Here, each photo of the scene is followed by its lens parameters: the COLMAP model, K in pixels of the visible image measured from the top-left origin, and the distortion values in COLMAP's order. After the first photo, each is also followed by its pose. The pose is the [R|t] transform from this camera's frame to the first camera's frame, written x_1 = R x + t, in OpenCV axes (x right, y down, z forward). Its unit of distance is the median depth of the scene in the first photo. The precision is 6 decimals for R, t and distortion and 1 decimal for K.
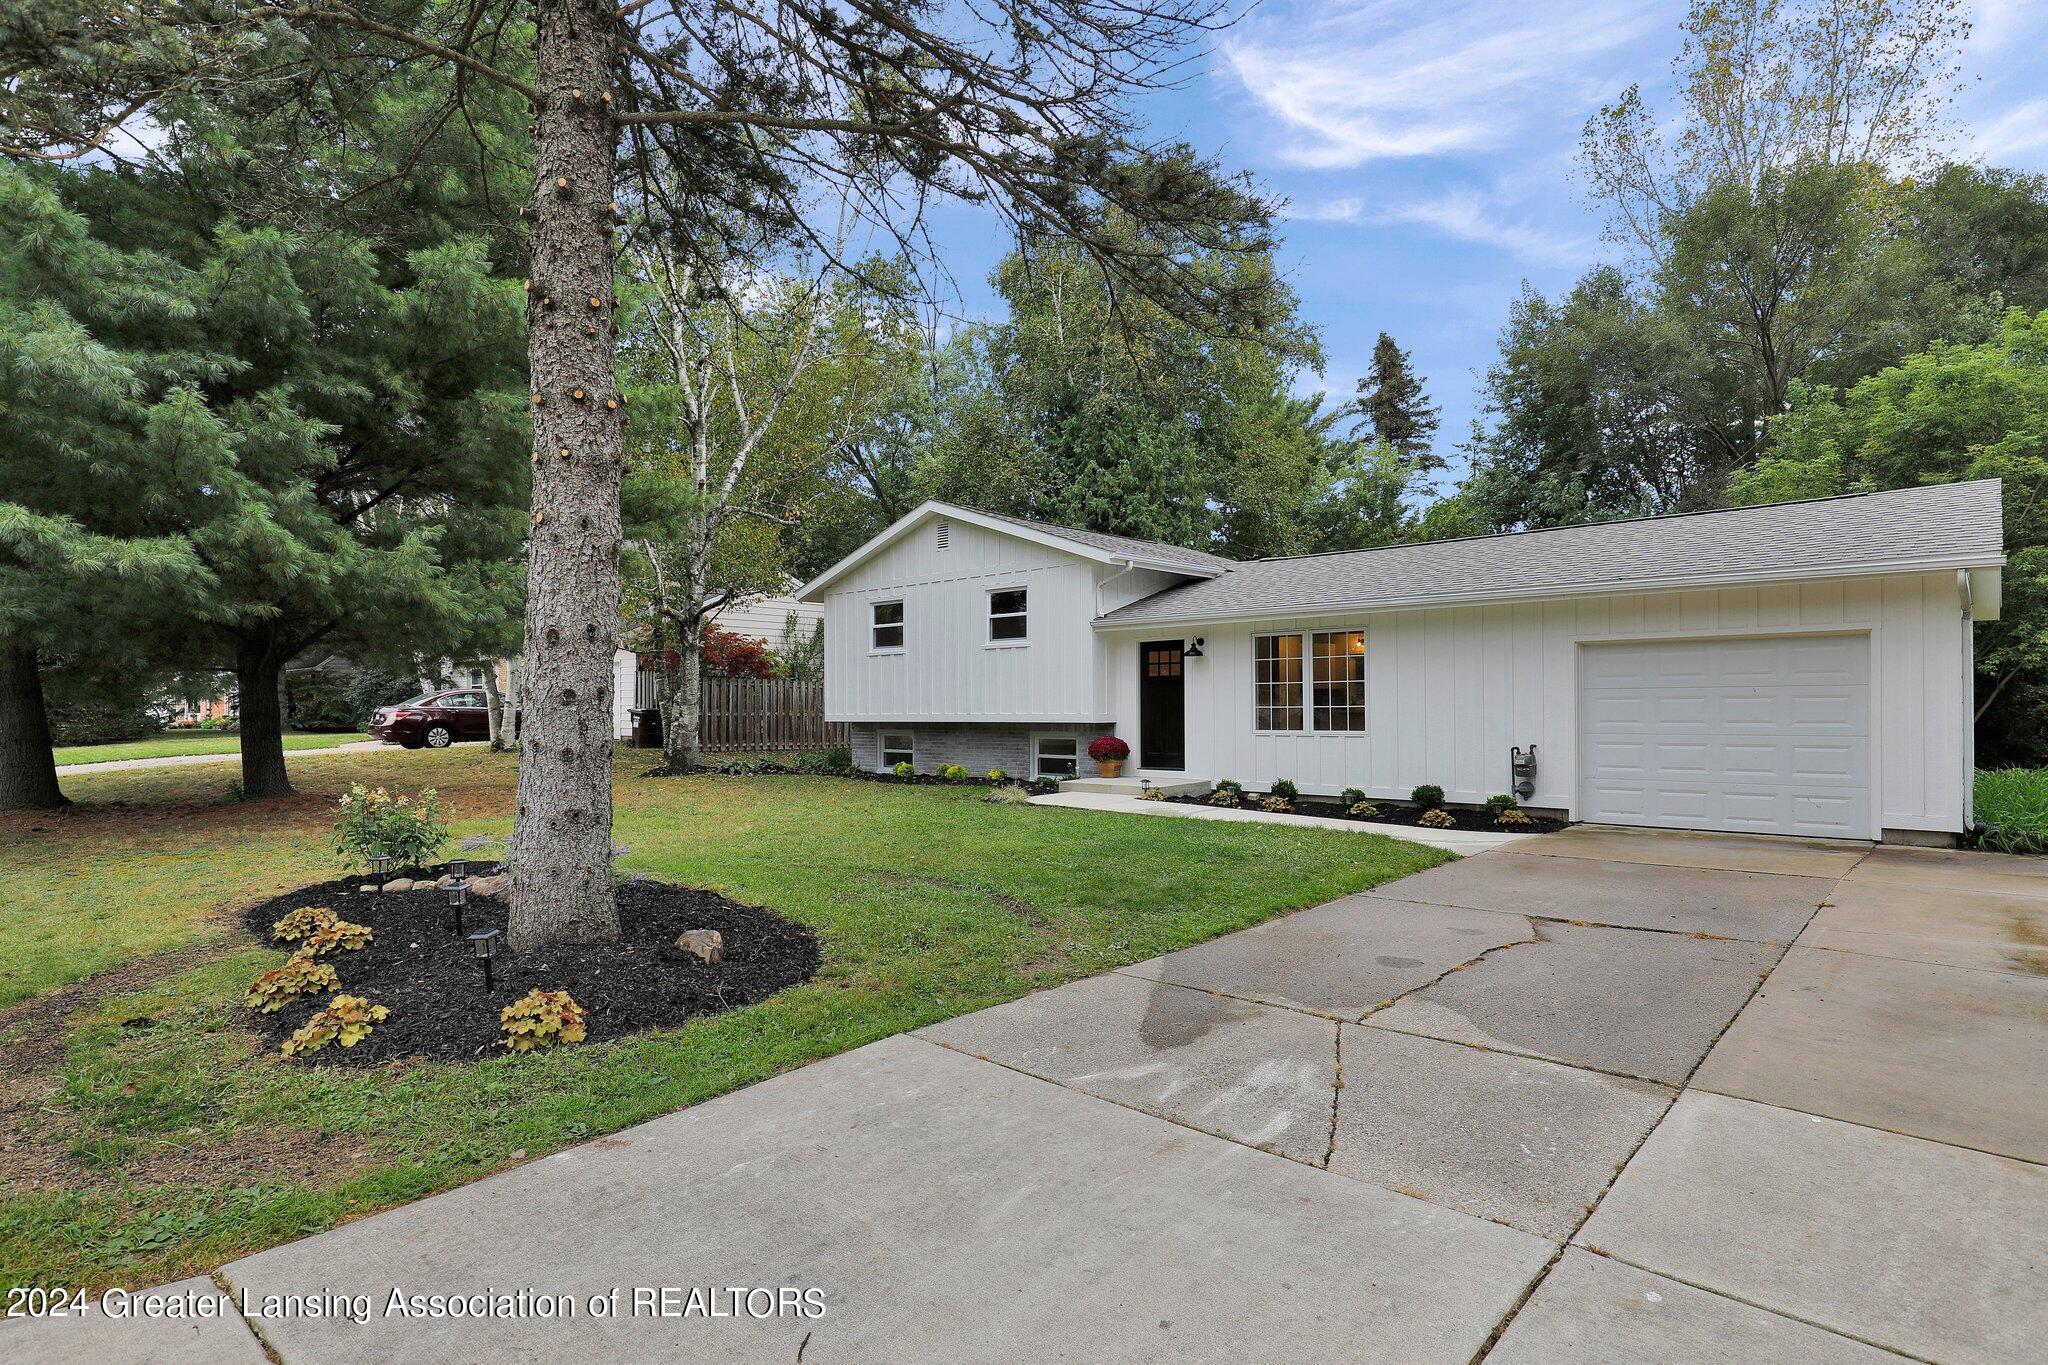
lens RADIAL K [[1071.5, 0, 1011.7], [0, 1071.5, 684.9], [0, 0, 1]] dist [0.002416, -0.000309]
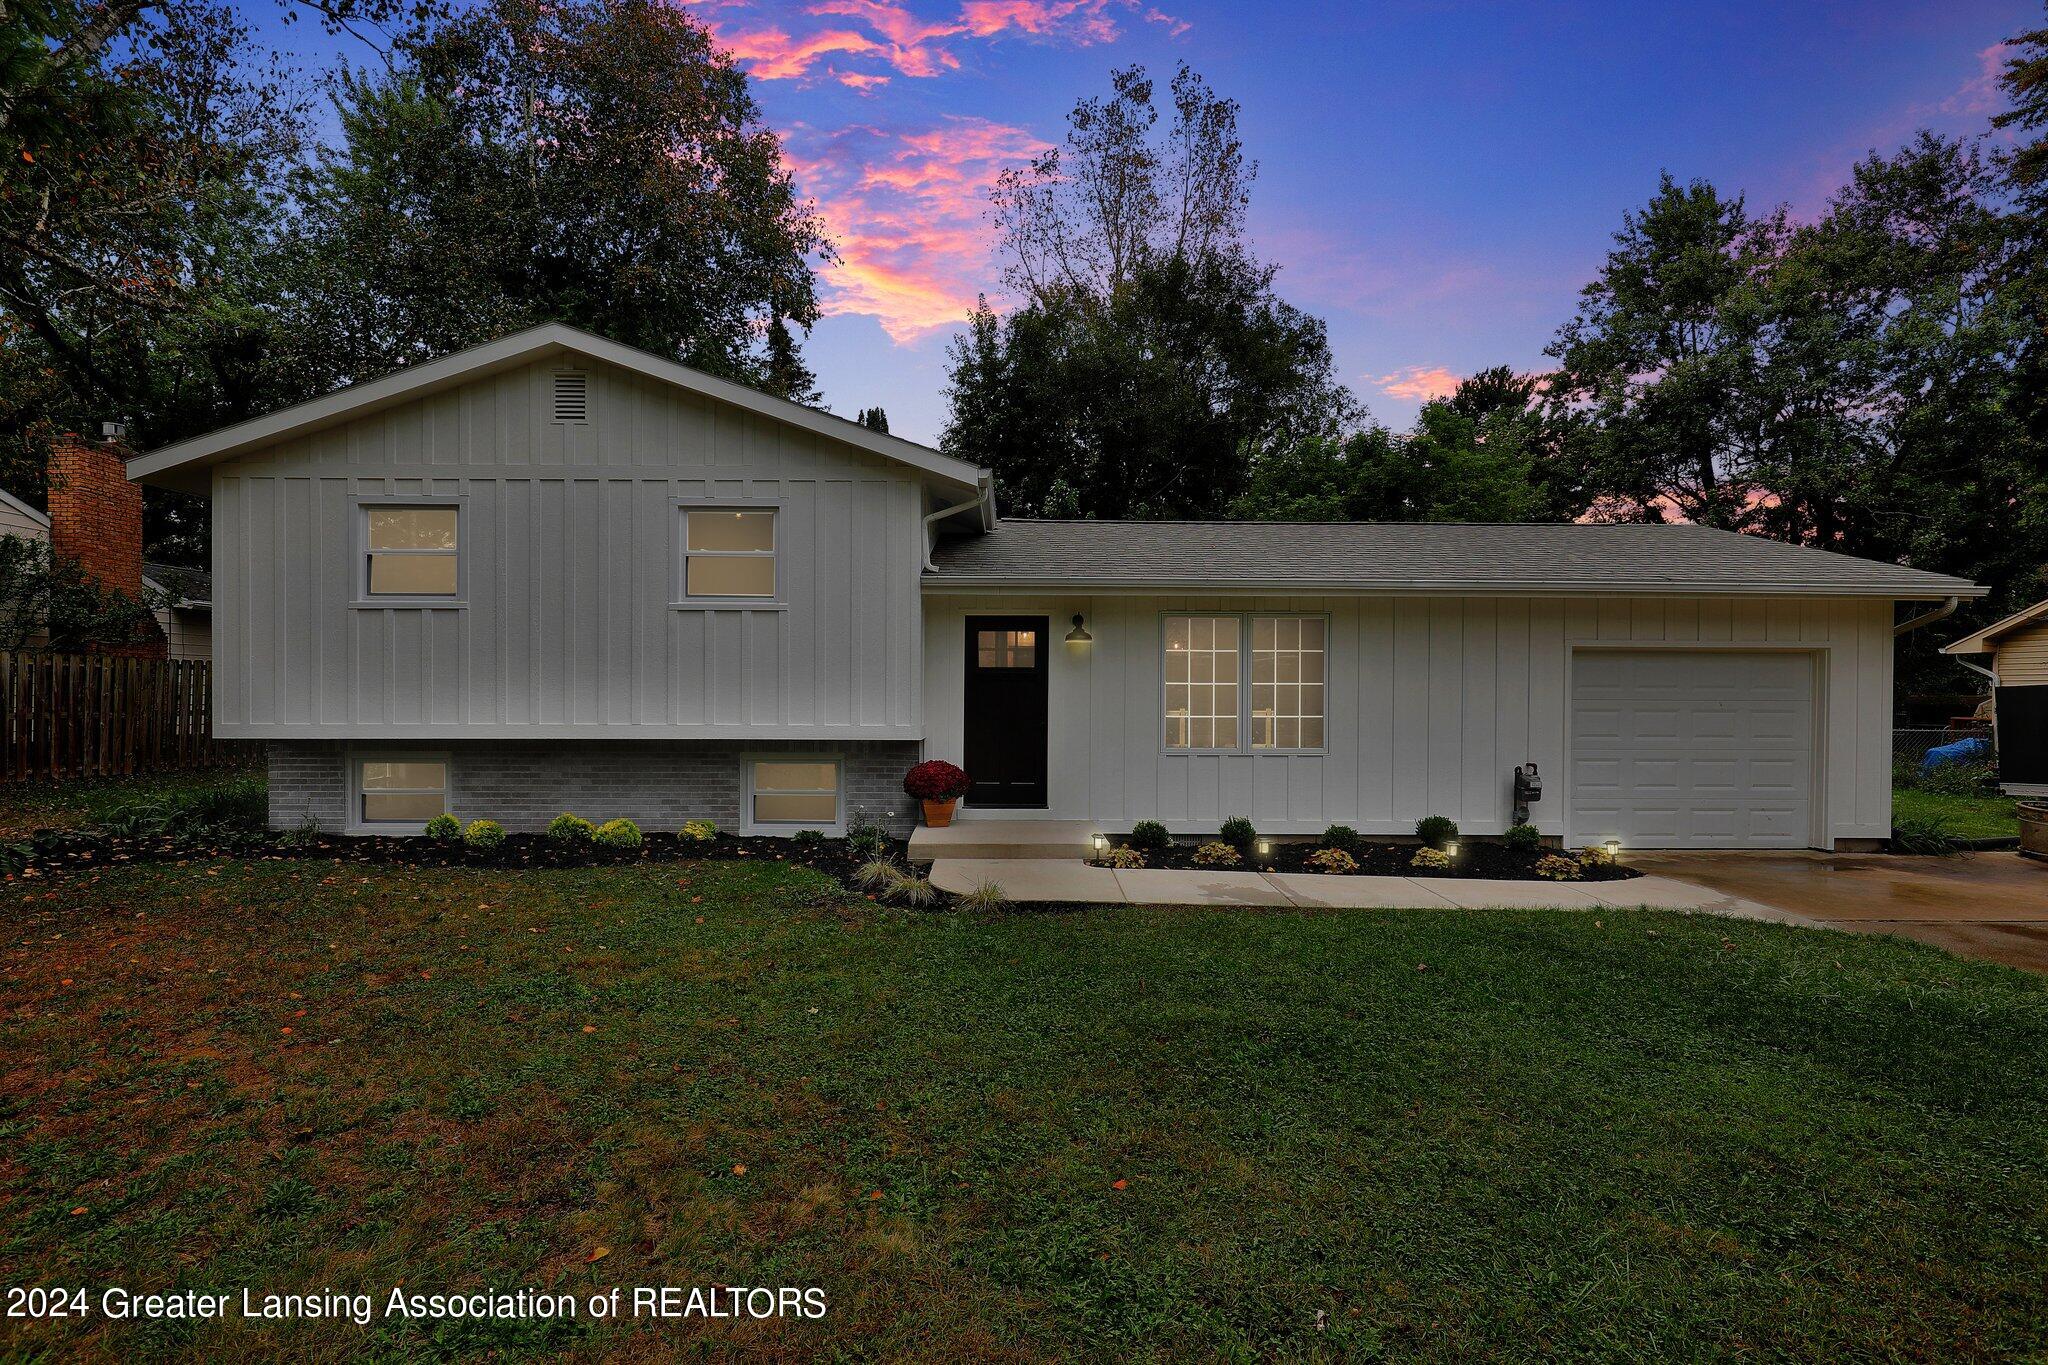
lens RADIAL K [[956.6, 0, 1018.9], [0, 956.6, 692.9], [0, 0, 1]] dist [0.004331, 0.000825]
pose [[0.724108, 0.009444, 0.689622, -0.269396], [-0.024226, 0.999637, 0.011748, -0.000301], [-0.689261, -0.025214, 0.724074, 0.563325]]
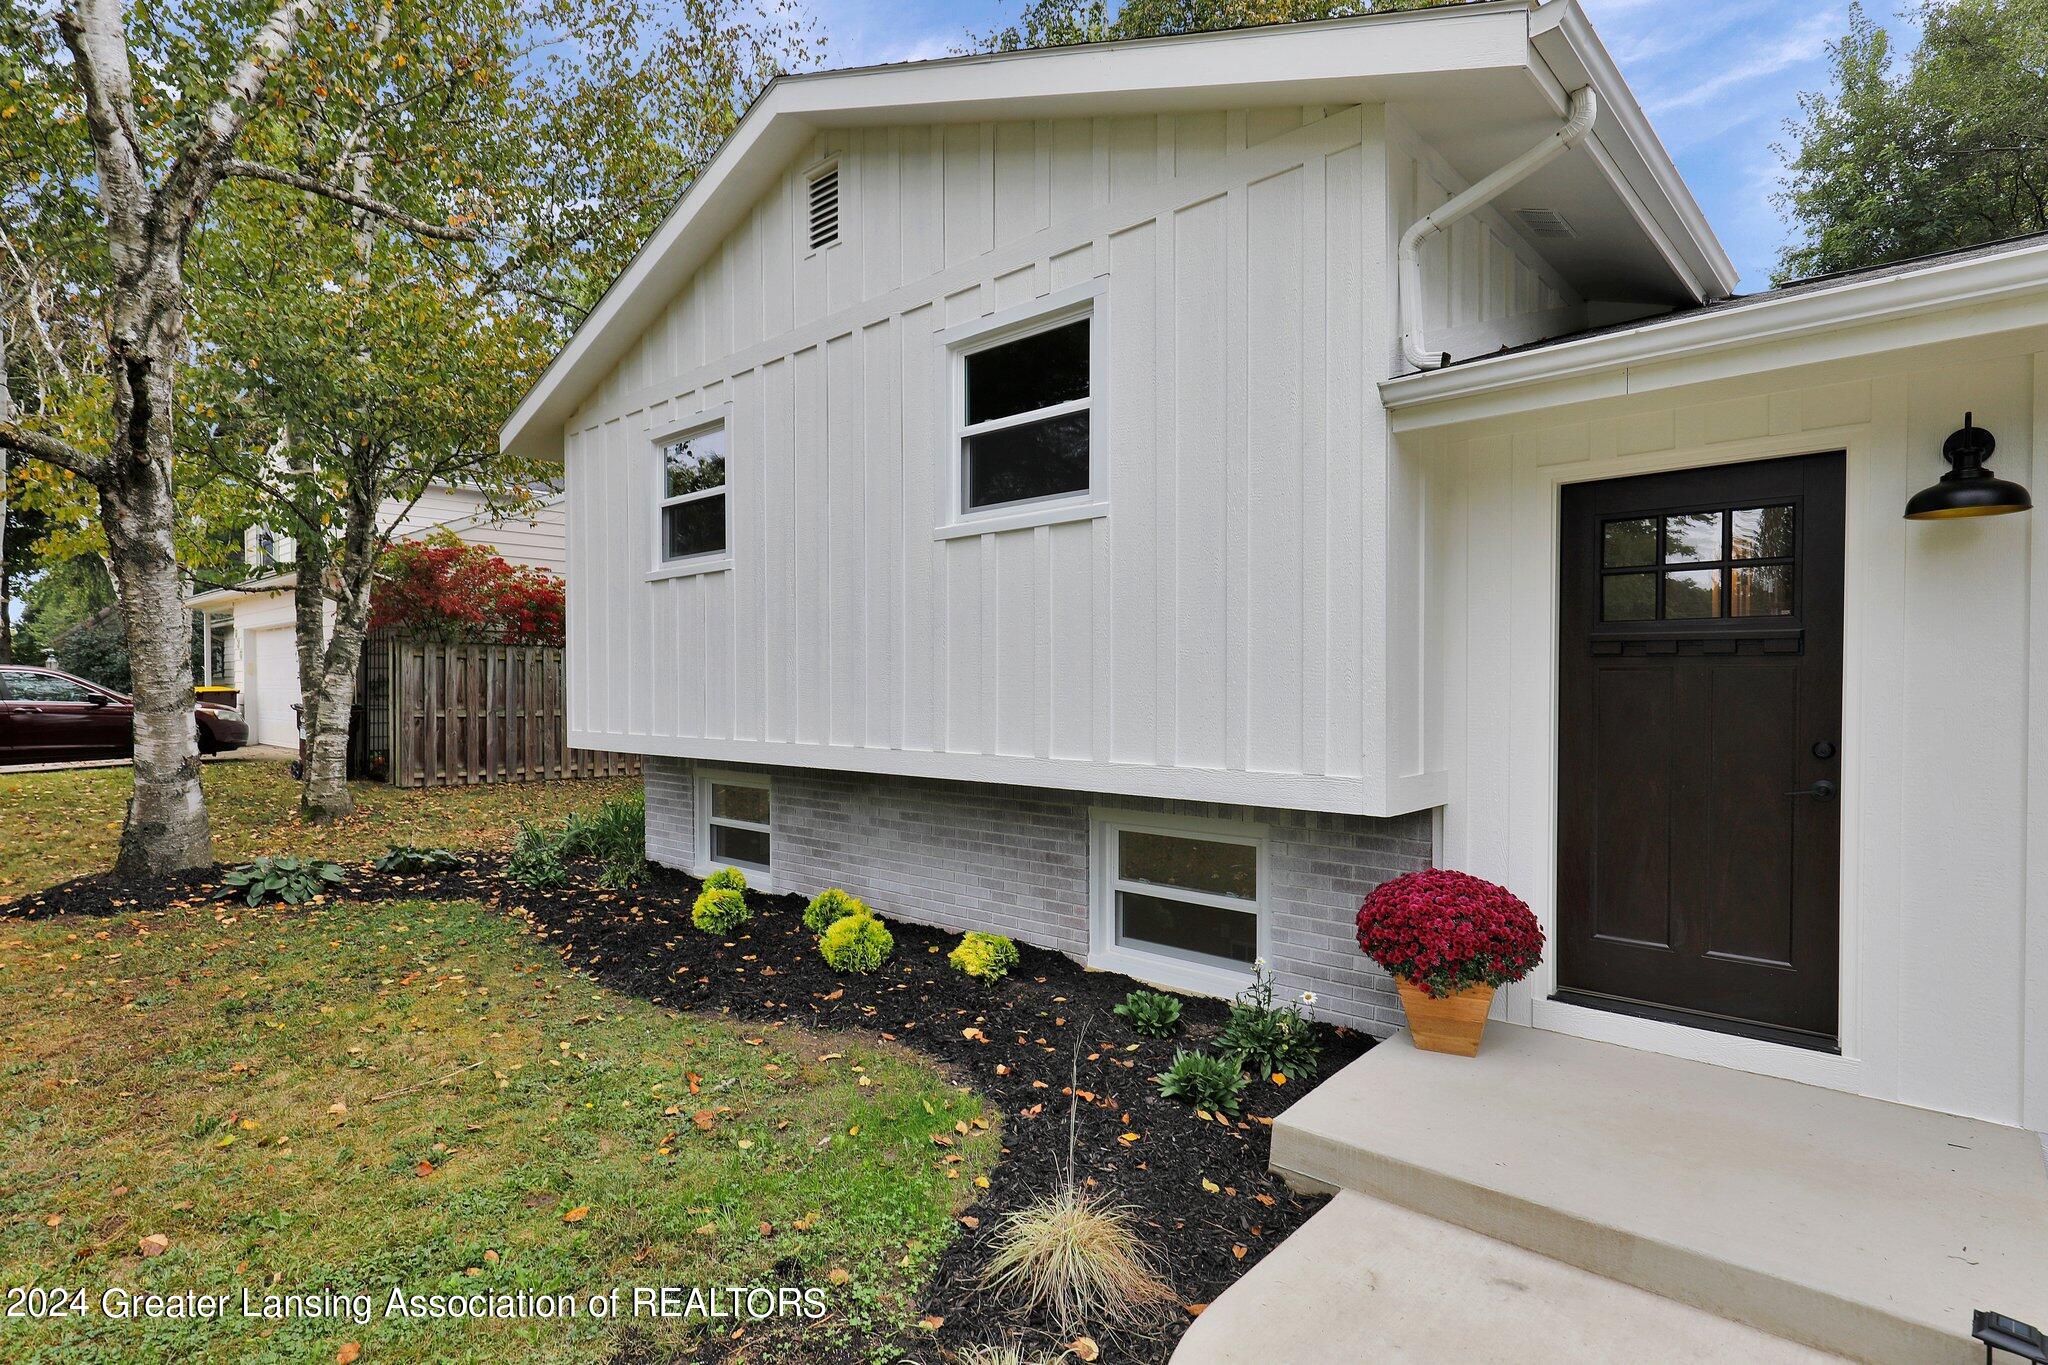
lens RADIAL K [[1031.5, 0, 1020.4], [0, 1031.5, 695.3], [0, 0, 1]] dist [0.000831, 0.000573]
pose [[0.999961, 0.003808, 0.007939, -0.006635], [-0.004062, 0.999473, 0.032197, 0.001331], [-0.007812, -0.032228, 0.999450, 0.781631]]
